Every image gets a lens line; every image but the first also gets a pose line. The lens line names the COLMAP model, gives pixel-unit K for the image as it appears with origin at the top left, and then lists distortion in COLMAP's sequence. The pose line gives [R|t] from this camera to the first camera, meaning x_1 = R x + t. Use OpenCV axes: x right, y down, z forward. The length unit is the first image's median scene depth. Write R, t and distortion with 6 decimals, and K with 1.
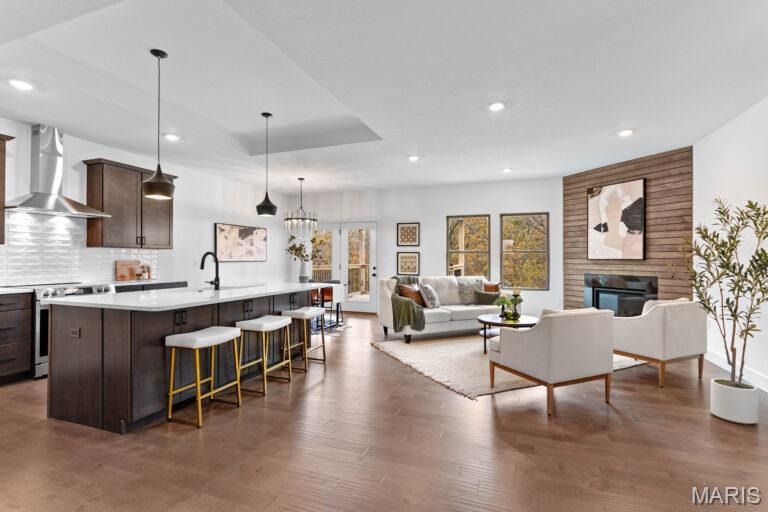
lens RADIAL K [[367.9, 0, 384.8], [0, 367.9, 256.5], [0, 0, 1]] dist [0.001232, 0.005553]
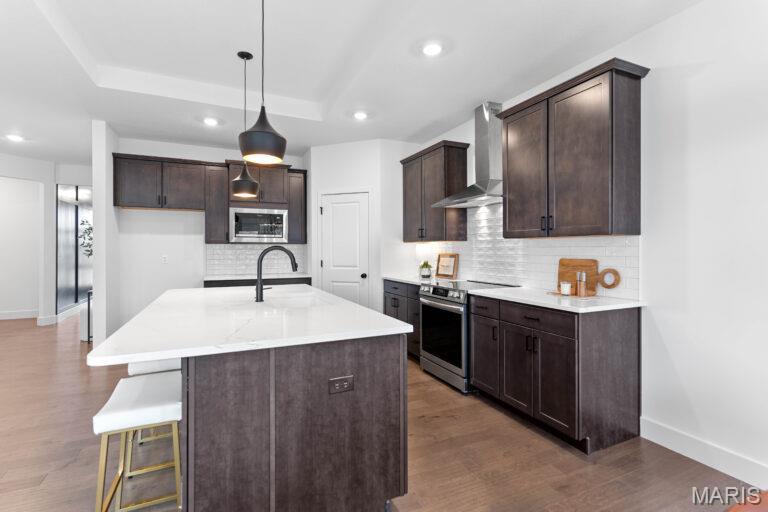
lens RADIAL K [[367.9, 0, 385.5], [0, 367.9, 248.6], [0, 0, 1]] dist [0.001232, 0.005553]
pose [[-0.711862, -0.002596, -0.702314, -0.088459], [0.003633, 0.999966, -0.007379, -0.001604], [0.702310, -0.007804, -0.711829, 1.109742]]
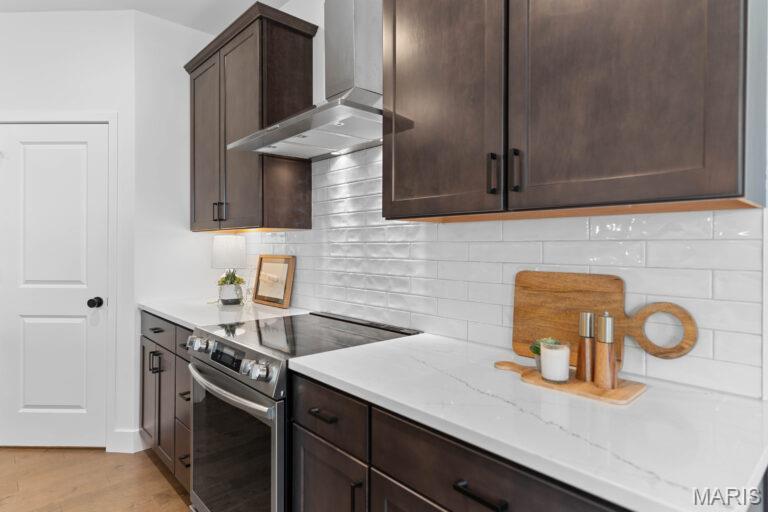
lens RADIAL K [[432.7, 0, 386.2], [0, 432.7, 245.8], [0, 0, 1]] dist [-0.005222, 0.001060]
pose [[-0.458215, -0.007604, -0.888809, -0.392476], [-0.001574, 0.999969, -0.007743, -0.002654], [0.888840, -0.002149, -0.458213, 0.950782]]
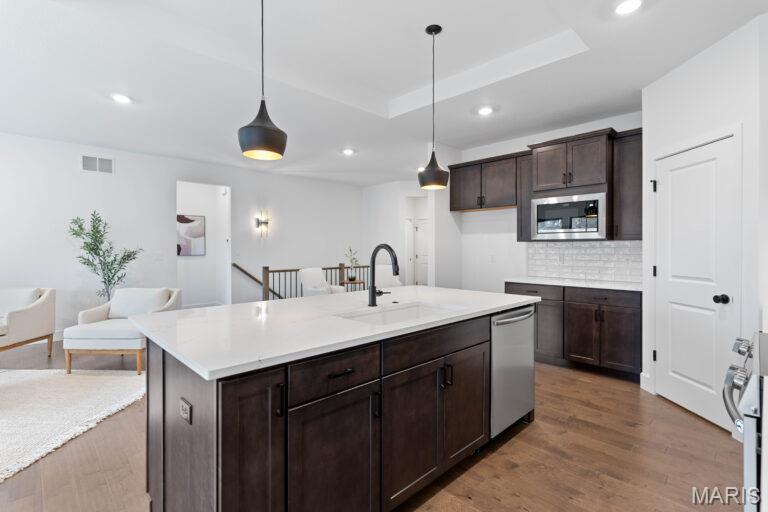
lens RADIAL K [[367.9, 0, 388.5], [0, 367.9, 250.6], [0, 0, 1]] dist [0.001232, 0.005553]
pose [[-0.907209, -0.004021, 0.420660, -0.486921], [-0.002005, 0.999984, 0.005235, -0.005153], [-0.420674, 0.003906, -0.907203, 1.038418]]
